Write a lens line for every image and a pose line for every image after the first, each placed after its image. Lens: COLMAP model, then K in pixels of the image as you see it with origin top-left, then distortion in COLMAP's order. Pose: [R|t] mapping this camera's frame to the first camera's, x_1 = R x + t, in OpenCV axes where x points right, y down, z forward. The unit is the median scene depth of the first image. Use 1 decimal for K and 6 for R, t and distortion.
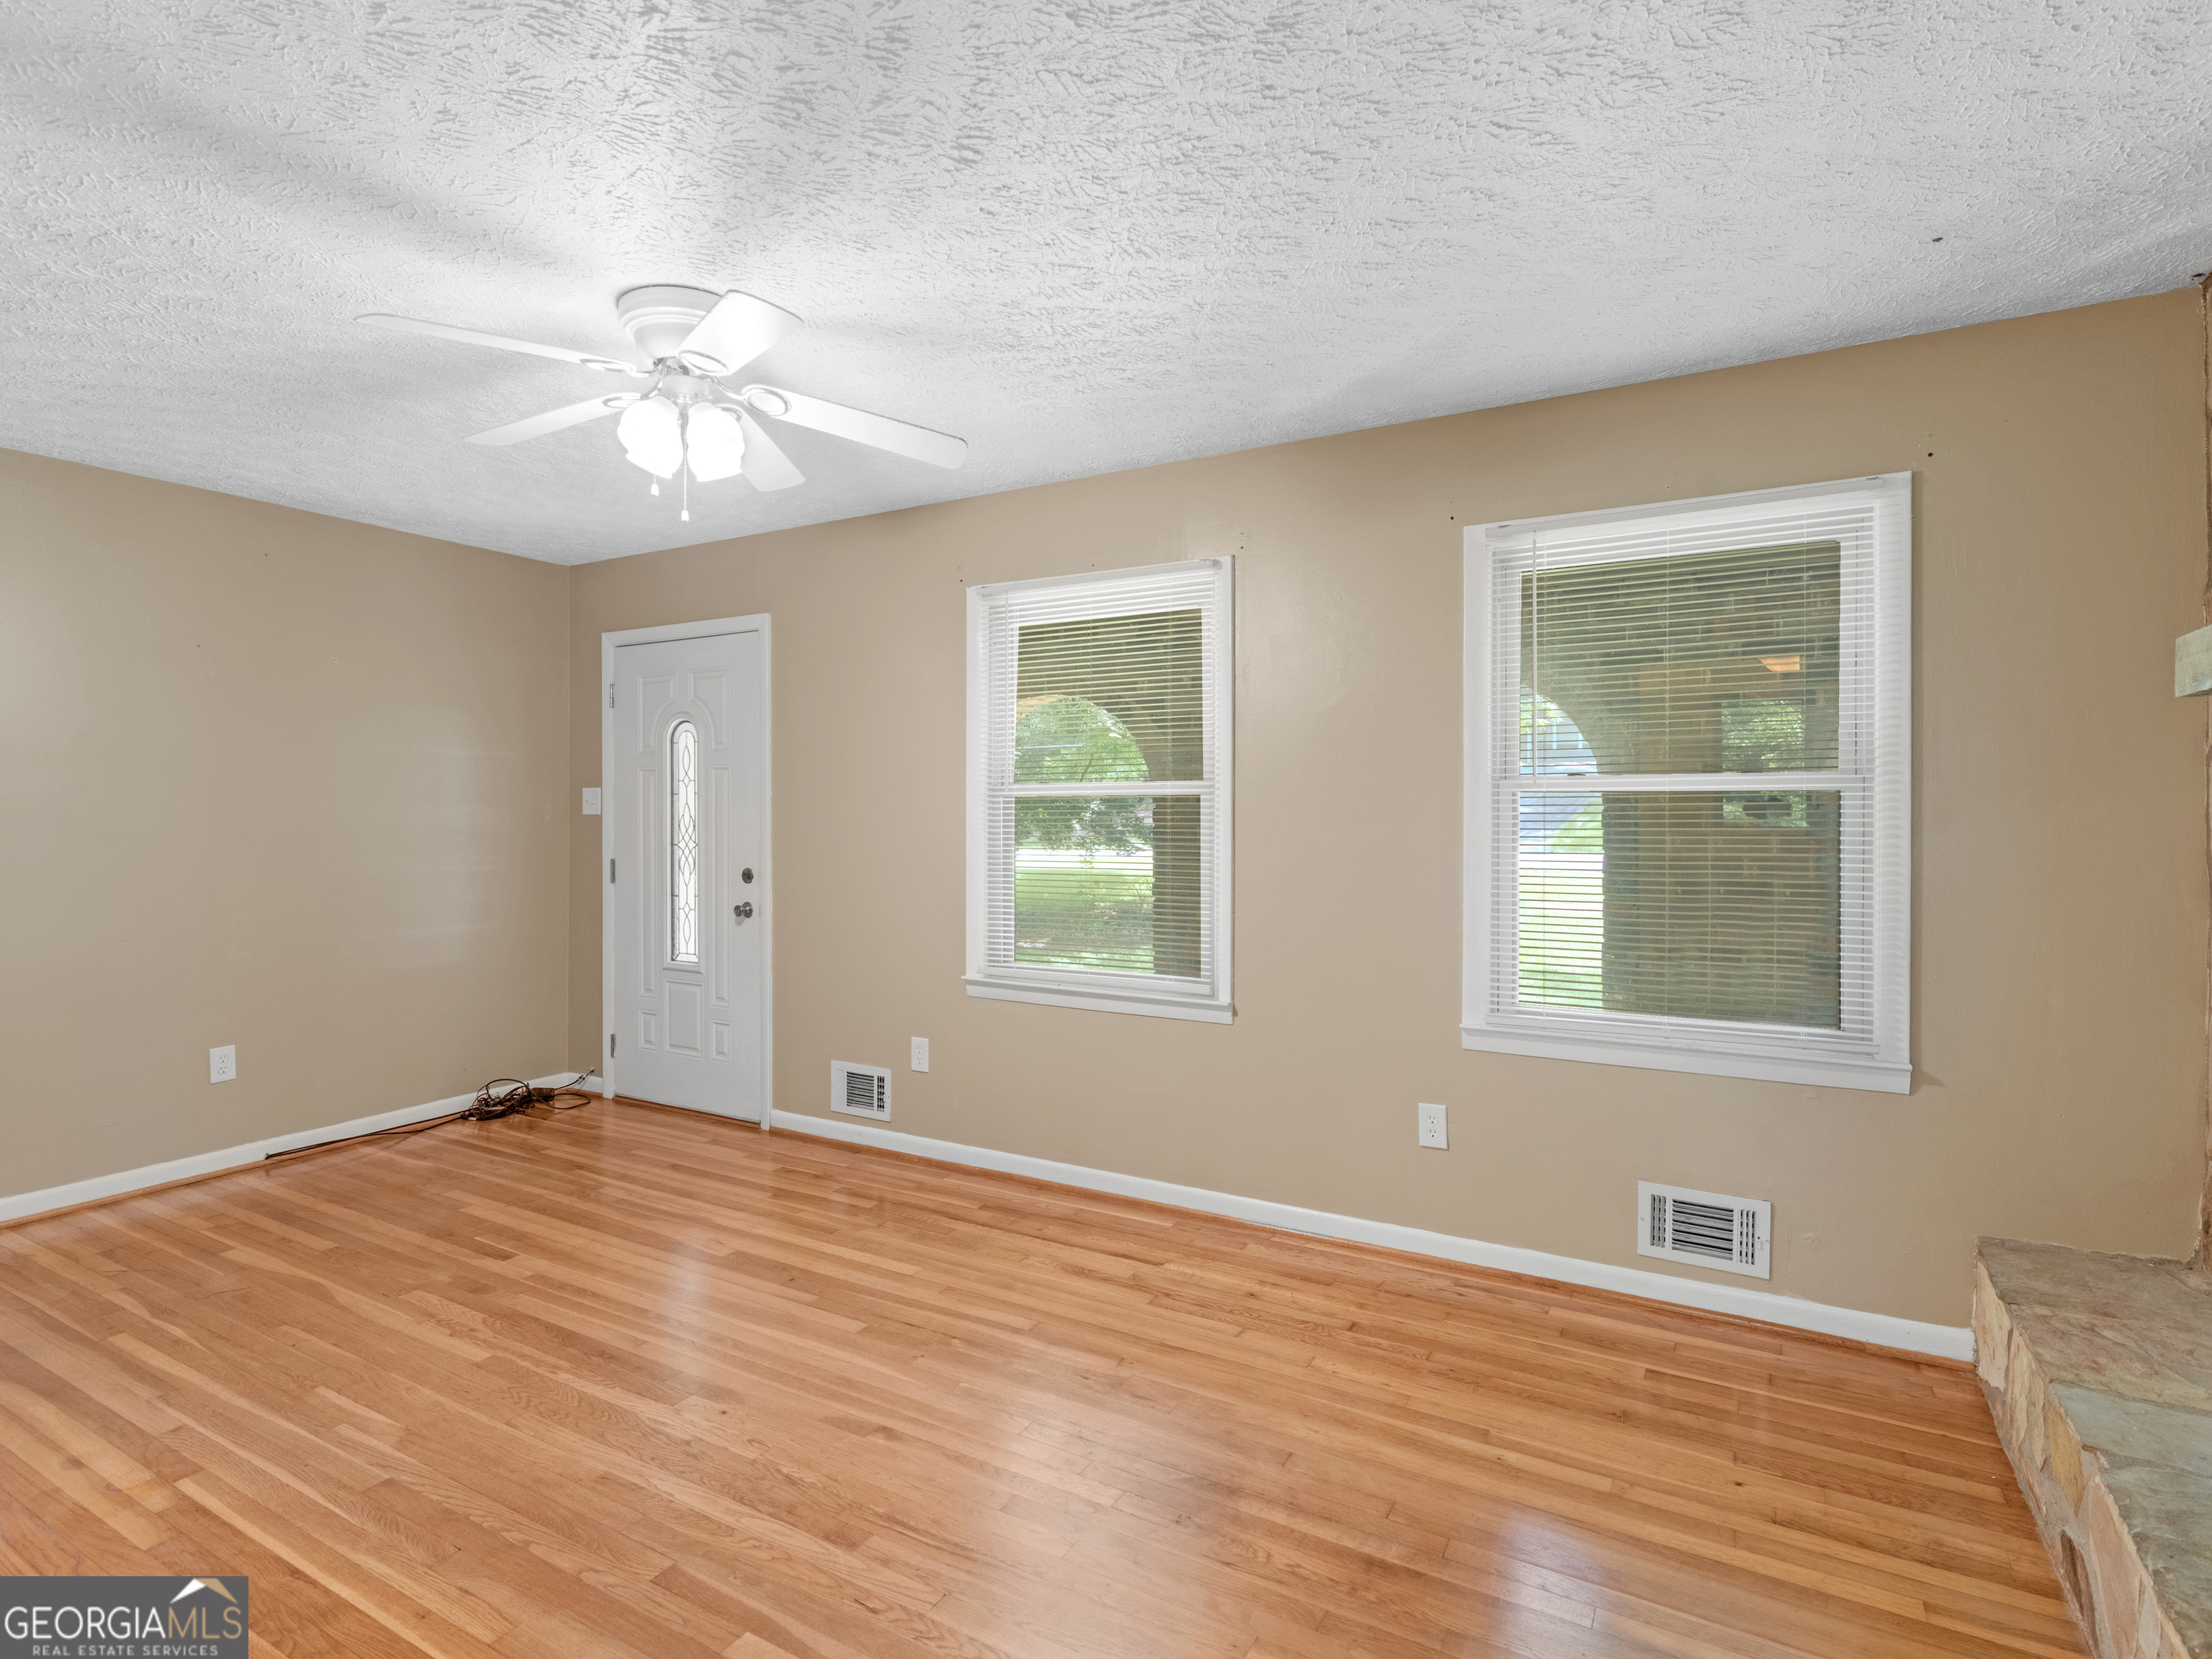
lens RADIAL K [[1108.2, 0, 1031.8], [0, 1108.2, 823.2], [0, 0, 1]] dist [-0.001417, -0.000991]
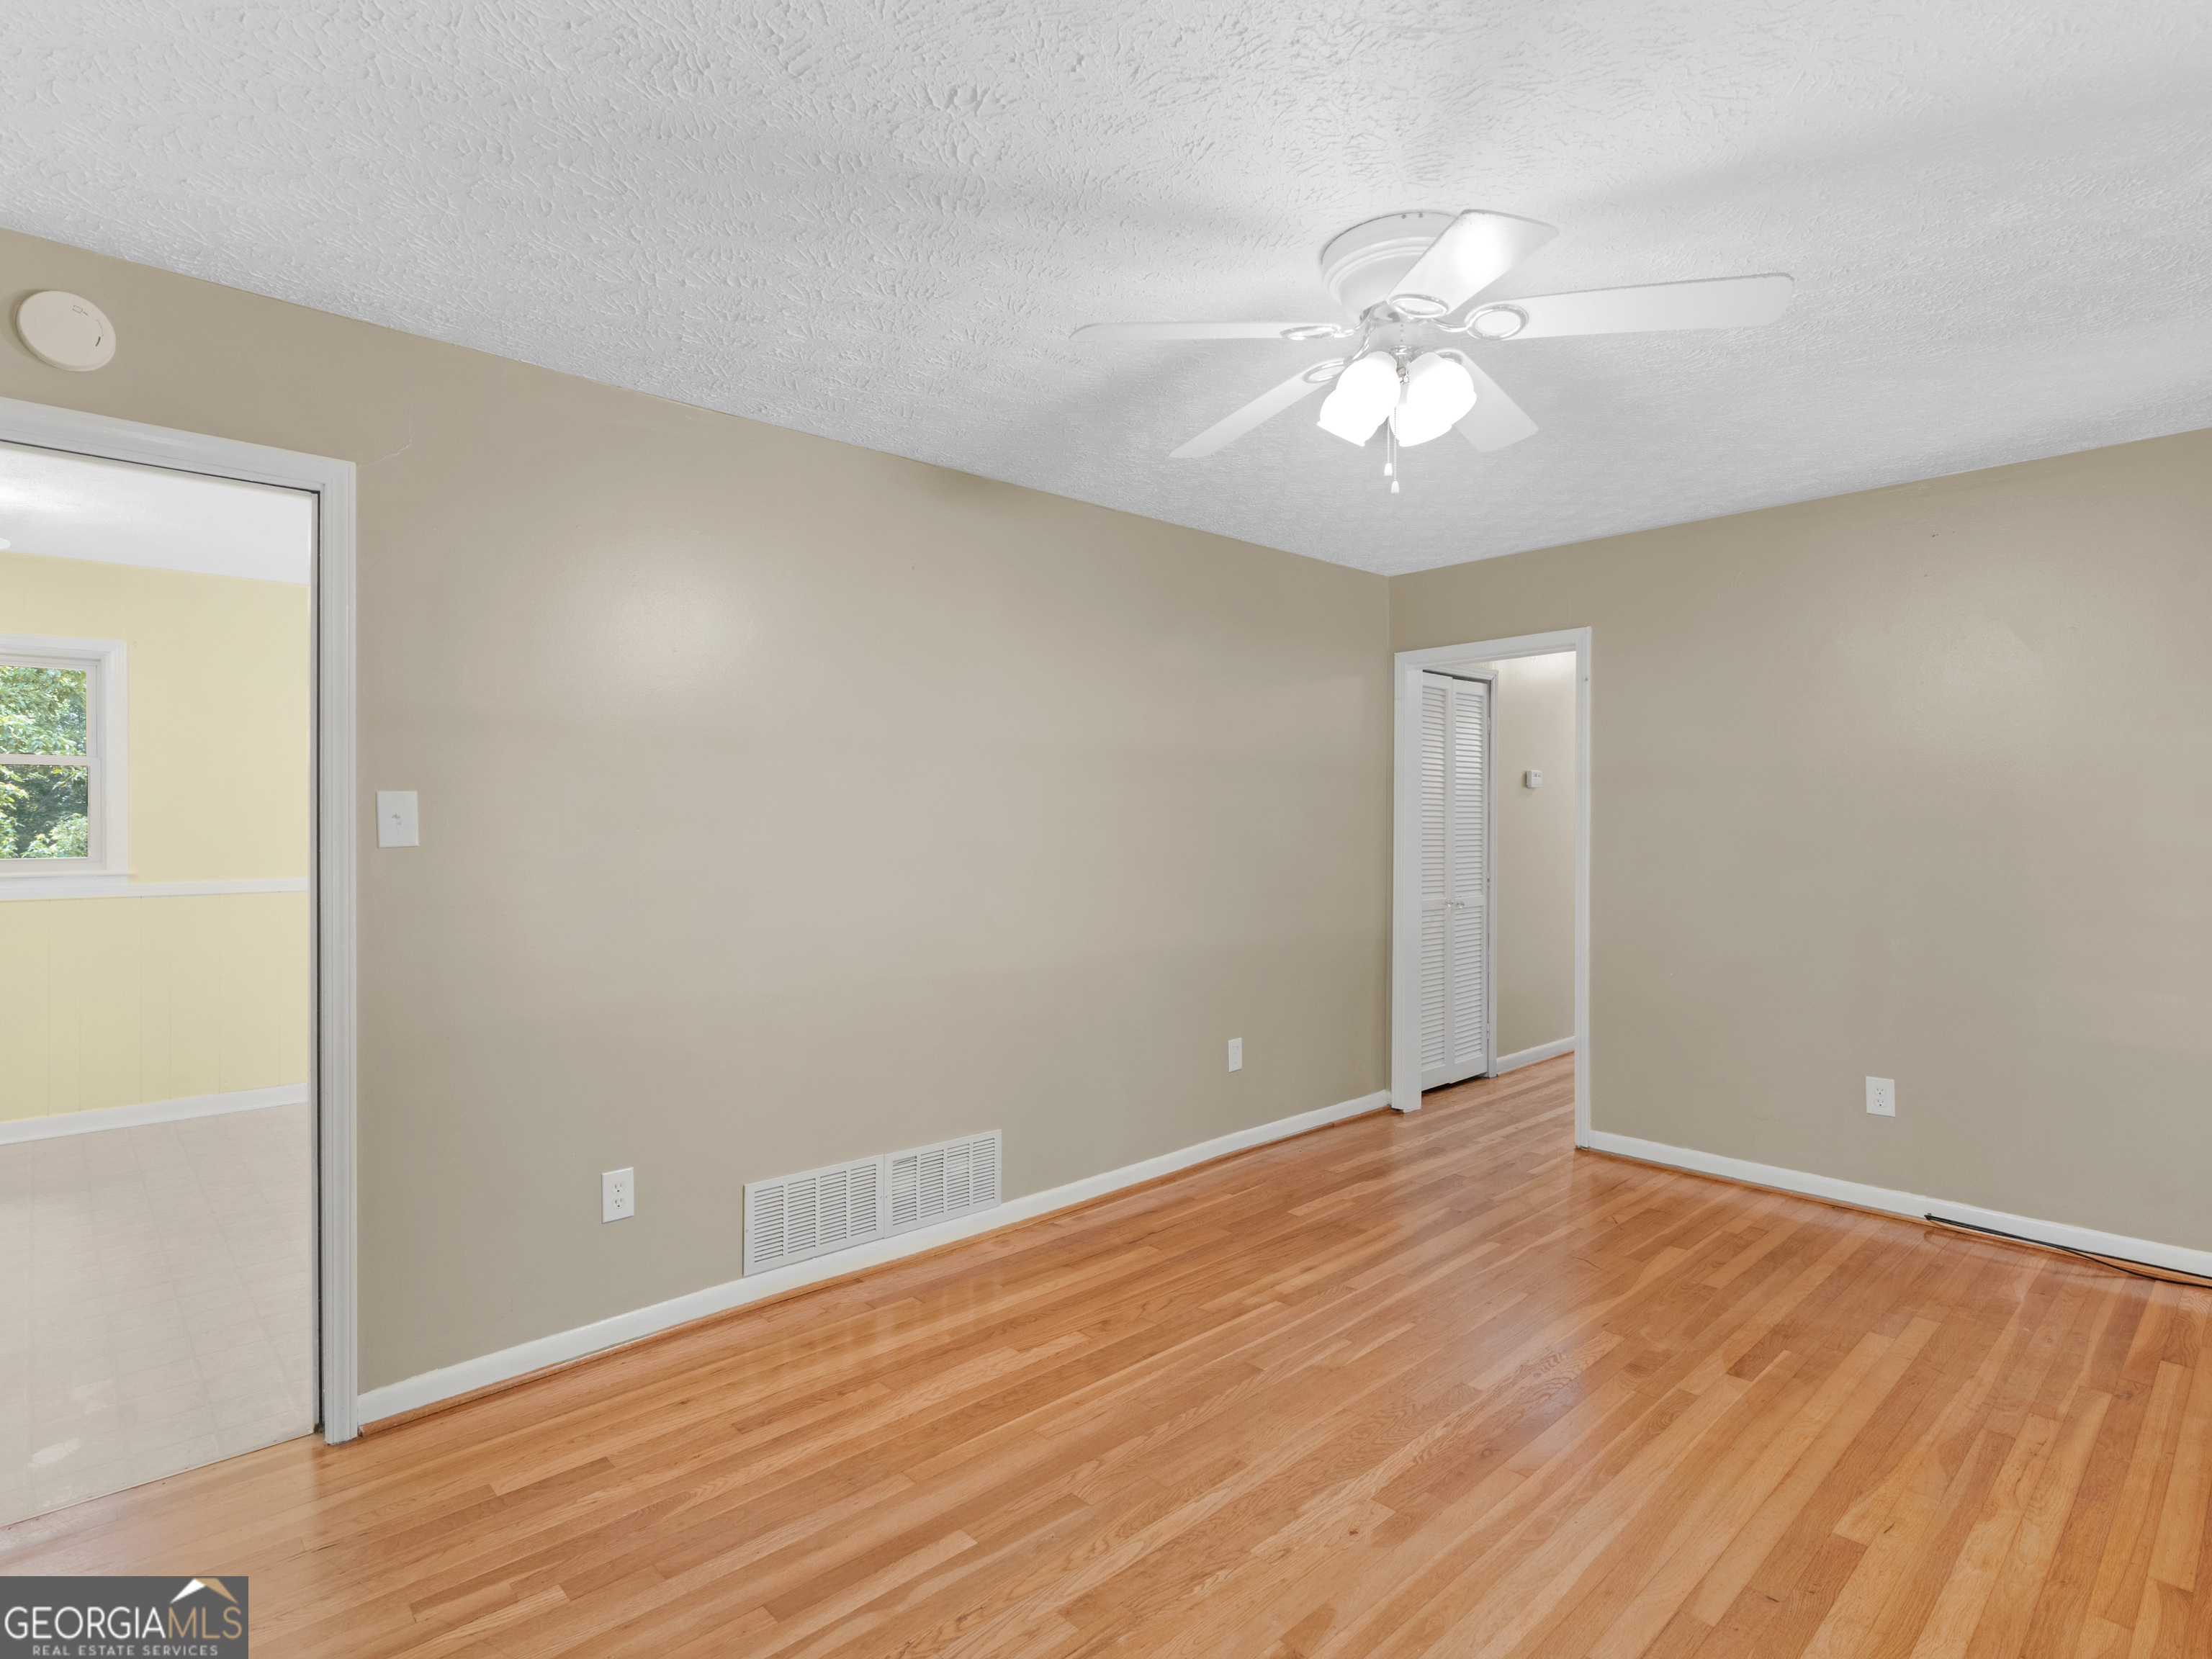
lens RADIAL K [[1159.6, 0, 1079.8], [0, 1159.6, 824.4], [0, 0, 1]] dist [0.001330, -0.000019]
pose [[-0.262671, 0.005081, -0.964872, 0.467406], [-0.012509, 0.999884, 0.008671, -0.007724], [0.964804, 0.014347, -0.262577, 0.766964]]
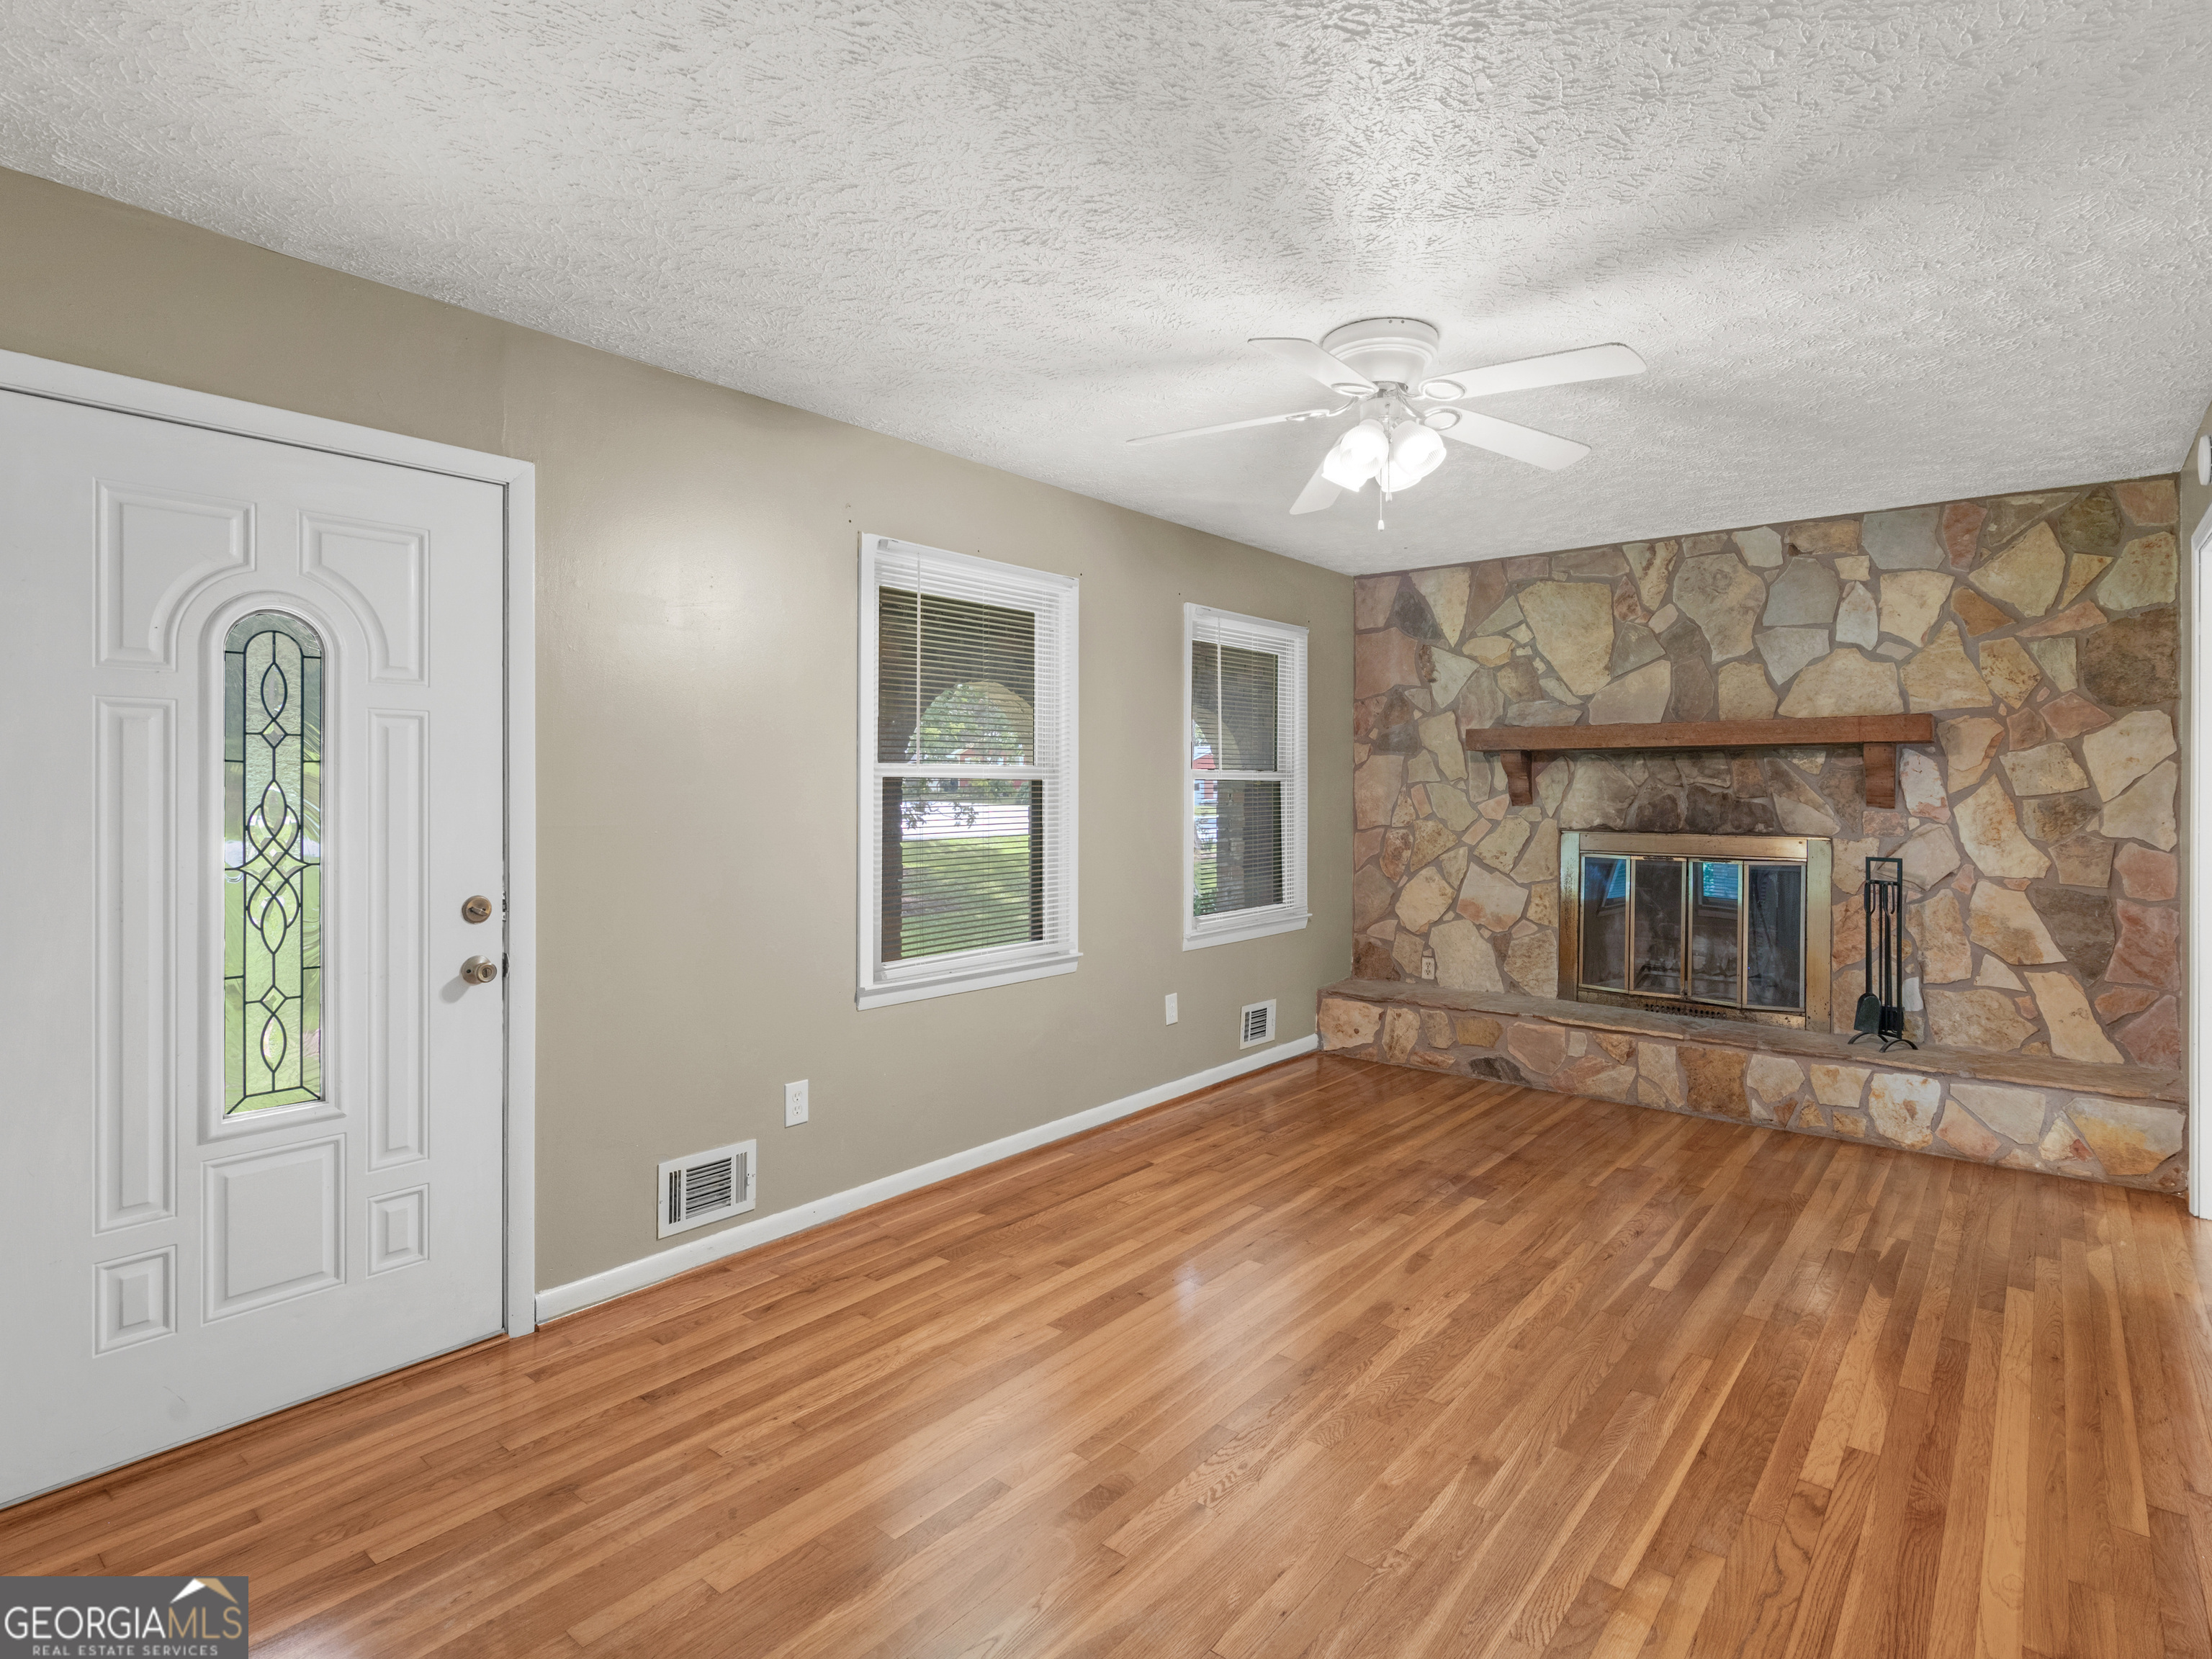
lens RADIAL K [[1188.5, 0, 1111.0], [0, 1188.5, 807.7], [0, 0, 1]] dist [-0.000522, -0.000284]
pose [[0.132857, -0.017643, 0.990978, -1.163794], [0.012372, 0.999793, 0.016142, -0.015655], [-0.991058, 0.010116, 0.133048, 0.852399]]
